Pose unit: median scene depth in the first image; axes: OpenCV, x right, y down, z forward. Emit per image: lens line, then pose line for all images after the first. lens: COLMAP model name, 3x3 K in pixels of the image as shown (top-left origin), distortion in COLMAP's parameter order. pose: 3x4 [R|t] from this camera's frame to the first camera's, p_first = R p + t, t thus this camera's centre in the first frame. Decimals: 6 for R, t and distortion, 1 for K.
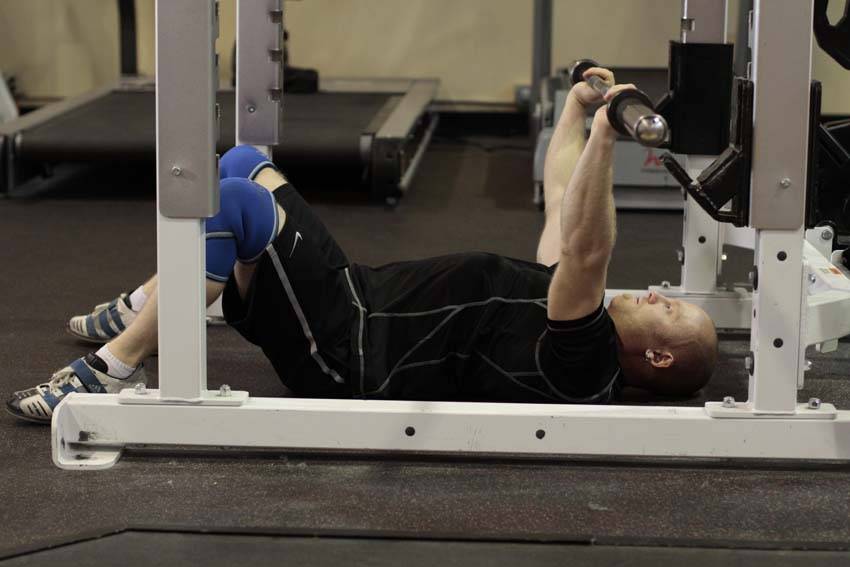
lens RADIAL K [[2025.9, 0, 425.0], [0, 2025.9, 283.5], [0, 0, 1]] dist [-0.109376, -0.270036]
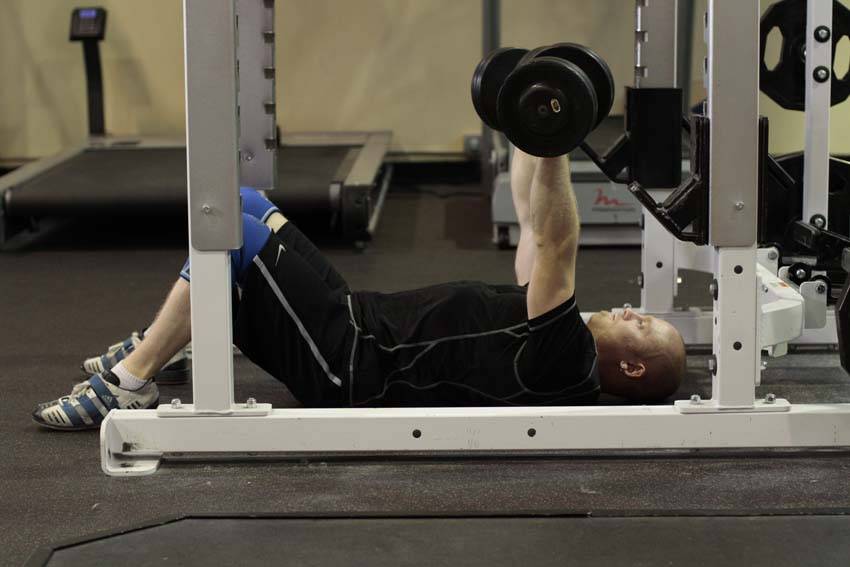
lens RADIAL K [[2025.9, 0, 425.0], [0, 2025.9, 283.5], [0, 0, 1]] dist [-0.109376, -0.270036]
pose [[0.998978, -0.027418, 0.035930, -0.040974], [0.028427, 0.999207, -0.027868, 0.020590], [-0.035137, 0.028861, 0.998966, -0.134541]]
